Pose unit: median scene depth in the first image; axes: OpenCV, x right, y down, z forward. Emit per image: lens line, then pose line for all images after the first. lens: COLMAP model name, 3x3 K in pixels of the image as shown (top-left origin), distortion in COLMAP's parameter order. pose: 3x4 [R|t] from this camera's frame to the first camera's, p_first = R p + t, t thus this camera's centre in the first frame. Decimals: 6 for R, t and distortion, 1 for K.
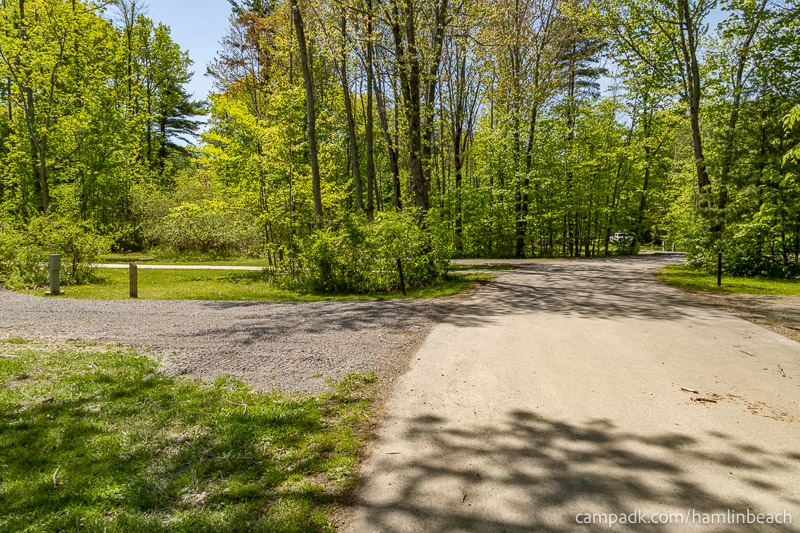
lens RADIAL K [[528.0, 0, 400.1], [0, 528.0, 265.0], [0, 0, 1]] dist [0.007475, 0.001611]
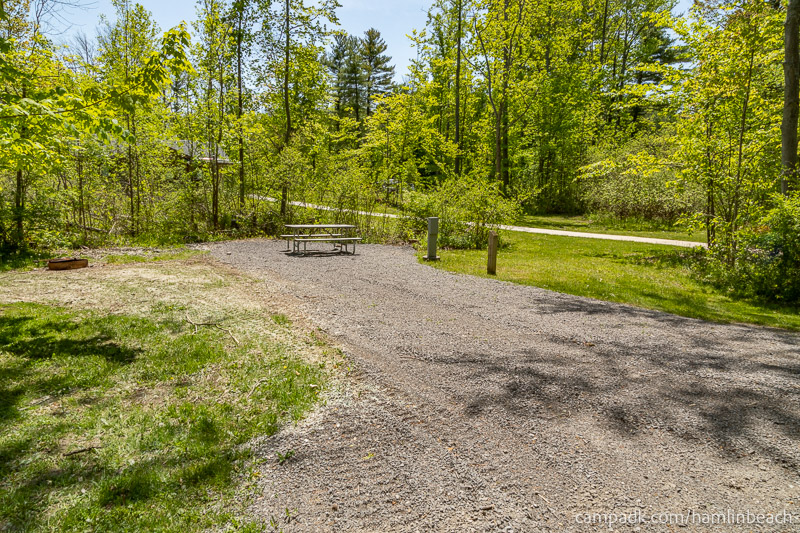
lens RADIAL K [[528.0, 0, 397.0], [0, 528.0, 272.4], [0, 0, 1]] dist [0.007475, 0.001611]
pose [[0.658205, 0.115590, -0.743912, 0.005994], [-0.054651, 0.992872, 0.105920, -0.008336], [0.750852, -0.029062, 0.659831, 0.140667]]
